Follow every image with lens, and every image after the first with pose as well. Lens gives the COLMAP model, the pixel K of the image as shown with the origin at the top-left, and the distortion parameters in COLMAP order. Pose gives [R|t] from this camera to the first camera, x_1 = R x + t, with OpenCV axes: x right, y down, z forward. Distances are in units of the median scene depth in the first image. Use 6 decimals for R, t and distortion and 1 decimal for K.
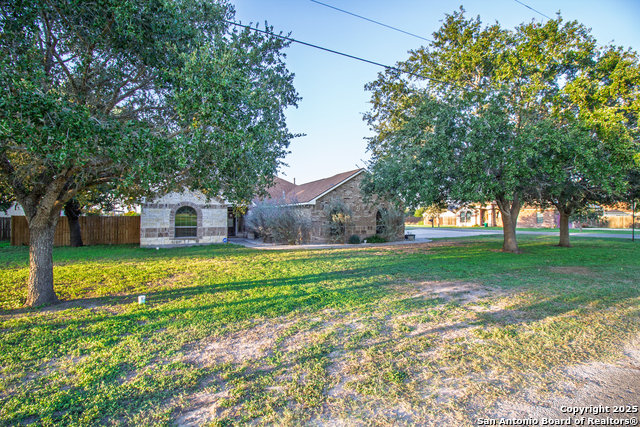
lens RADIAL K [[295.4, 0, 322.9], [0, 295.4, 210.4], [0, 0, 1]] dist [0.000688, -0.017424]
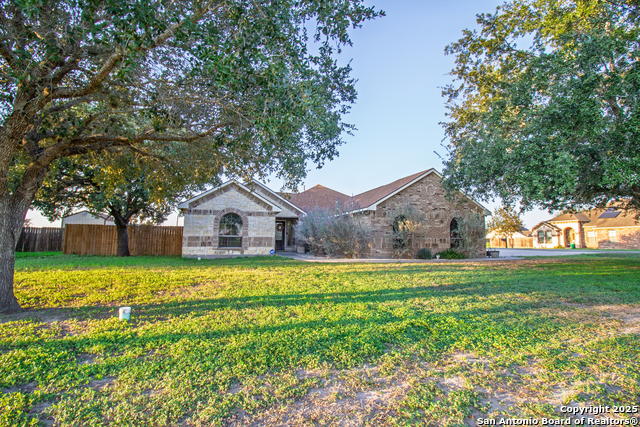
lens RADIAL K [[295.4, 0, 322.9], [0, 295.4, 210.4], [0, 0, 1]] dist [0.000688, -0.017424]
pose [[0.986325, -0.007818, -0.164627, -0.049148], [-0.004974, 0.997007, -0.077149, 0.060874], [0.164737, 0.076913, 0.983334, 0.204126]]
